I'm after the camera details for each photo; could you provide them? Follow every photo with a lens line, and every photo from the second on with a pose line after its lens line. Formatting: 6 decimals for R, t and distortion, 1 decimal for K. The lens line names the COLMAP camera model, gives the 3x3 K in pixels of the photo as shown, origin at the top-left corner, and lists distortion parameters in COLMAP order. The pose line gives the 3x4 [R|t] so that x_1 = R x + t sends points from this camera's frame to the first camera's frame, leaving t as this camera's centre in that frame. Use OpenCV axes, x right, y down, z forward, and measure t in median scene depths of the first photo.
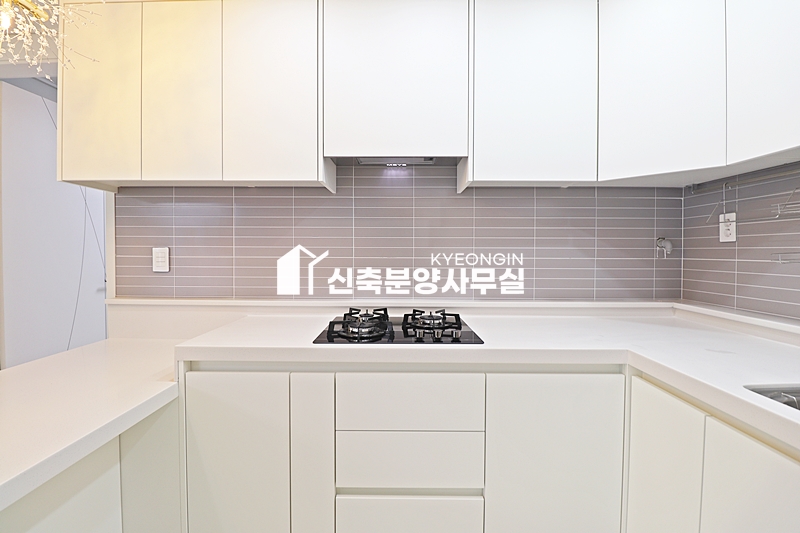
lens RADIAL K [[372.3, 0, 395.6], [0, 372.3, 258.5], [0, 0, 1]] dist [-0.005081, -0.008521]
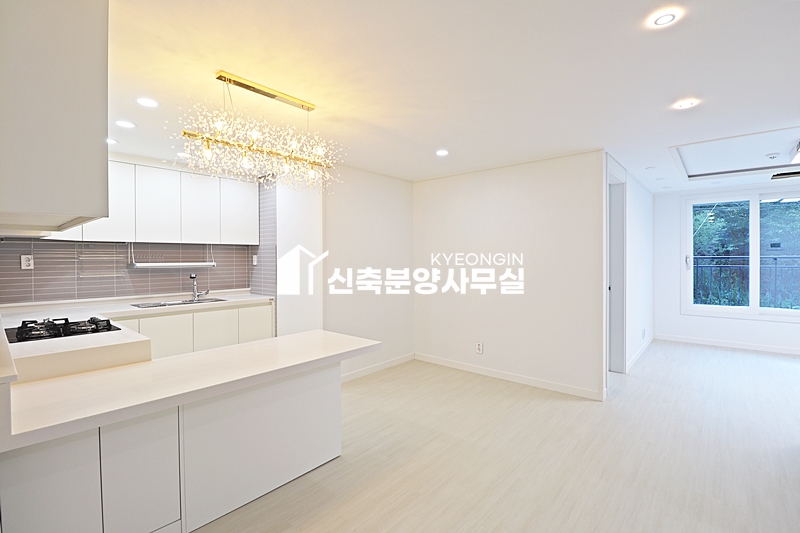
lens RADIAL K [[372.3, 0, 400.4], [0, 372.3, 265.0], [0, 0, 1]] dist [-0.005081, -0.008521]
pose [[-0.762820, -0.014371, 0.646451, -1.702569], [0.016432, 0.998999, 0.041598, -0.100033], [-0.646402, 0.042354, -0.761820, 1.031984]]
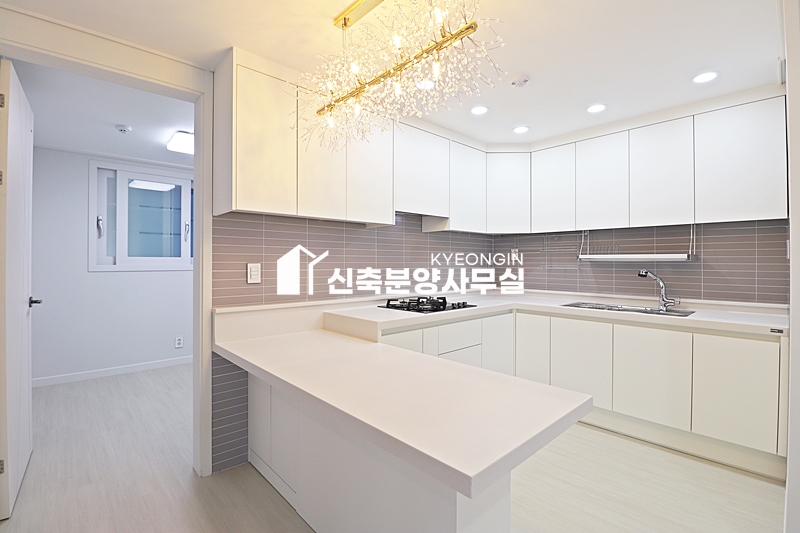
lens RADIAL K [[372.3, 0, 400.9], [0, 372.3, 261.3], [0, 0, 1]] dist [-0.005081, -0.008521]
pose [[0.727398, -0.000420, 0.686216, -1.127026], [0.018086, 0.999664, -0.018559, -0.004710], [-0.685978, 0.025911, 0.727161, -0.226672]]
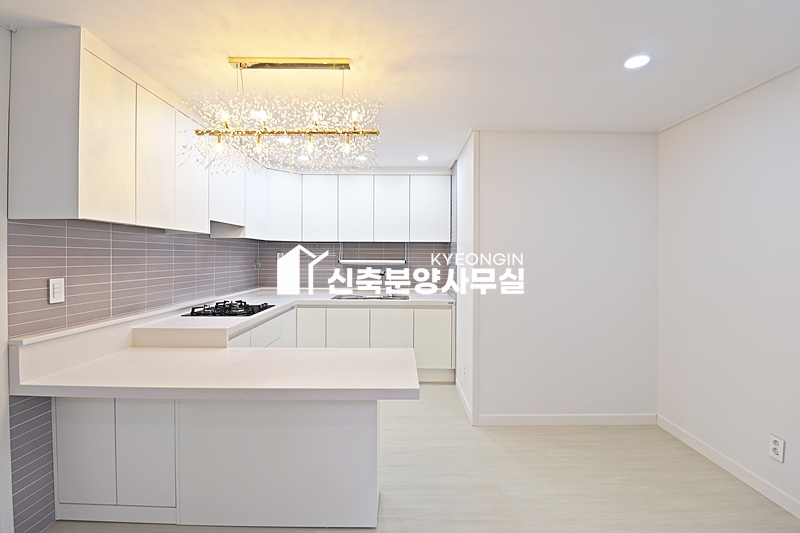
lens RADIAL K [[372.3, 0, 405.1], [0, 372.3, 259.1], [0, 0, 1]] dist [-0.005081, -0.008521]
pose [[-0.016646, -0.012241, 0.999787, -1.639255], [0.020478, 0.999711, 0.012581, -0.074544], [-0.999652, 0.020683, -0.016390, 0.082458]]
